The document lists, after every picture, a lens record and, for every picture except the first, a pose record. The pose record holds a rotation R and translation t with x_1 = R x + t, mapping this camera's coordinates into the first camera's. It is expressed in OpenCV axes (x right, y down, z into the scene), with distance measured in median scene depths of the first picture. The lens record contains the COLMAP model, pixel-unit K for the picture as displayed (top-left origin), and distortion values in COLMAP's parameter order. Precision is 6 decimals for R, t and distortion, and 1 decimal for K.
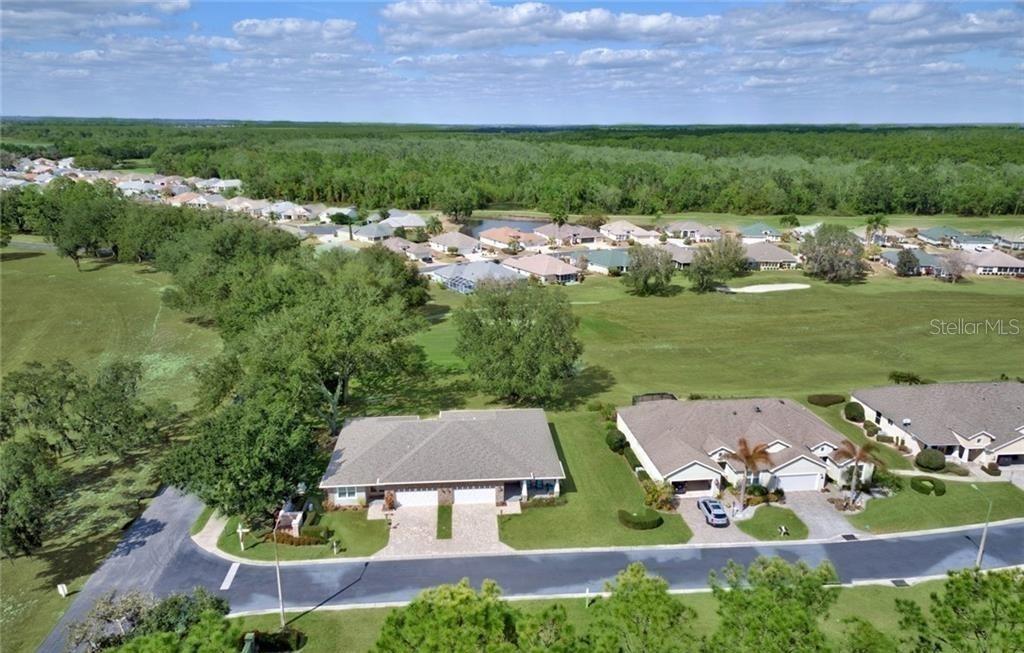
lens RADIAL K [[691.5, 0, 510.2], [0, 691.5, 333.5], [0, 0, 1]] dist [0.056460, -0.020602]
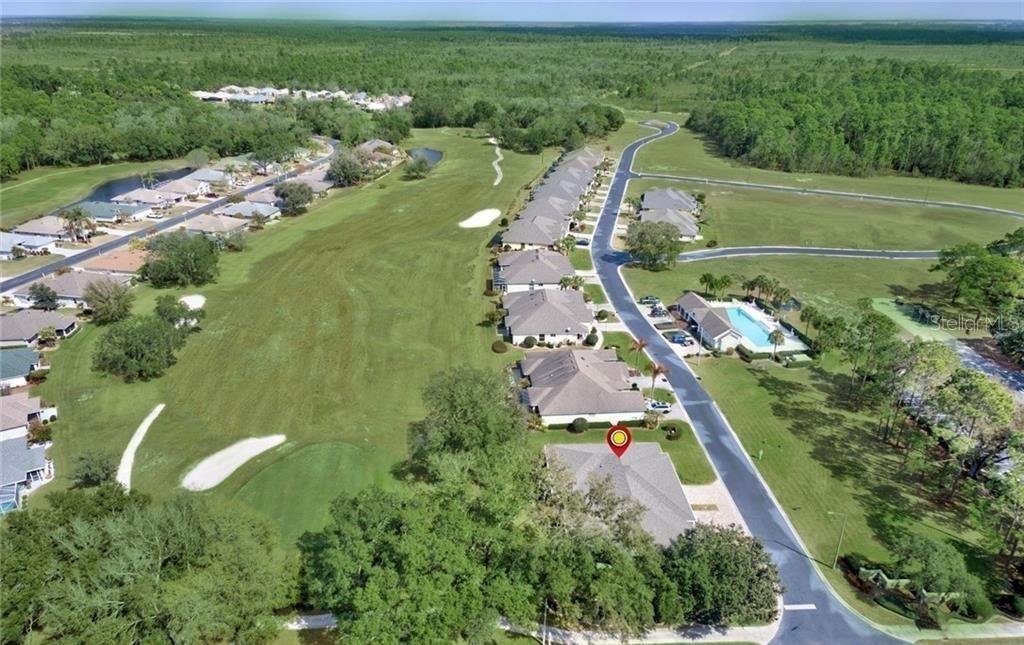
lens RADIAL K [[691.9, 0, 511.7], [0, 691.9, 321.6], [0, 0, 1]] dist [0.047953, -0.014976]
pose [[0.045700, -0.401974, 0.914510, -1.007493], [0.287015, 0.882150, 0.373408, -0.568493], [-0.956835, 0.245413, 0.155687, 0.823665]]
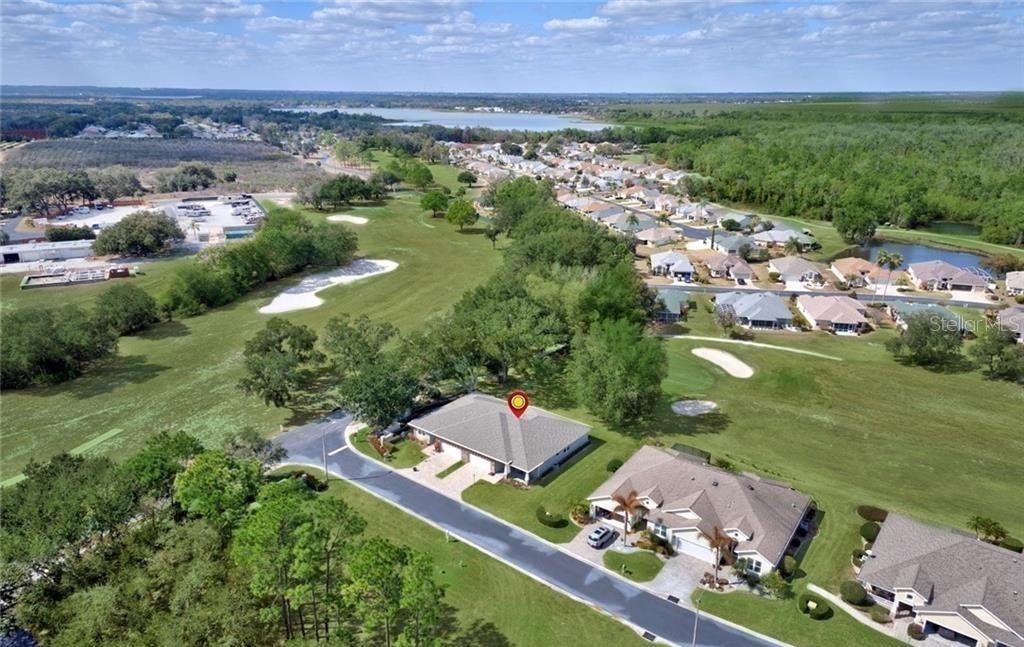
lens RADIAL K [[691.9, 0, 508.3], [0, 691.9, 321.8], [0, 0, 1]] dist [0.047953, -0.014976]
pose [[0.732416, 0.212012, -0.647007, 0.727958], [-0.197213, 0.975606, 0.096441, -0.175609], [0.651670, 0.056963, 0.756361, -0.081625]]
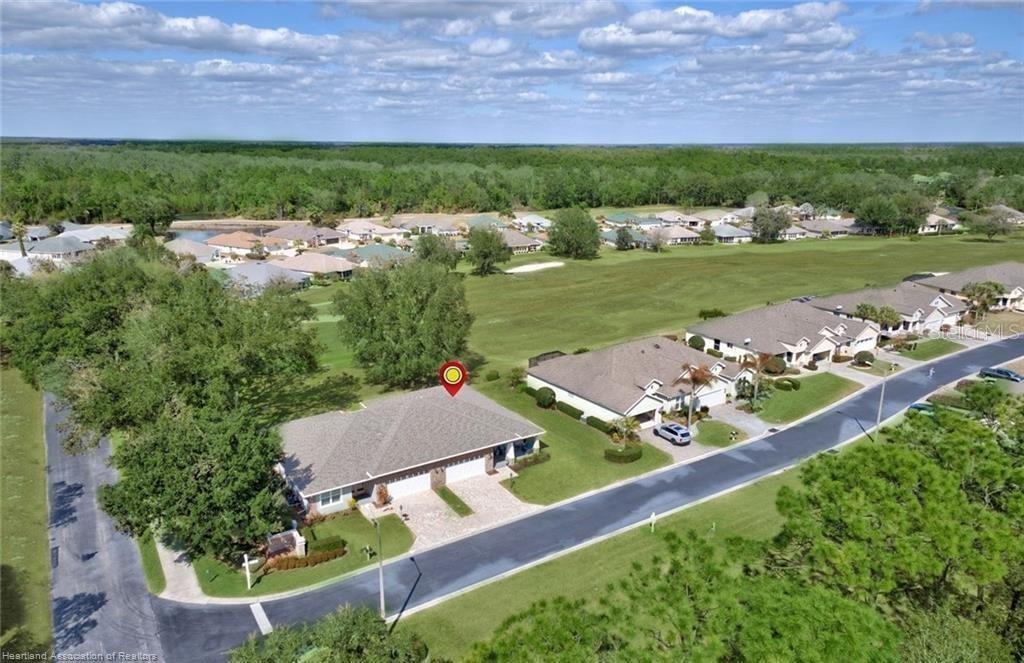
lens RADIAL K [[688.4, 0, 514.2], [0, 688.4, 342.0], [0, 0, 1]] dist [0.062369, -0.027956]
pose [[0.879863, -0.132517, 0.456376, -0.322550], [0.137345, 0.990262, 0.022748, 0.042753], [-0.454947, 0.042666, 0.889496, 0.114254]]
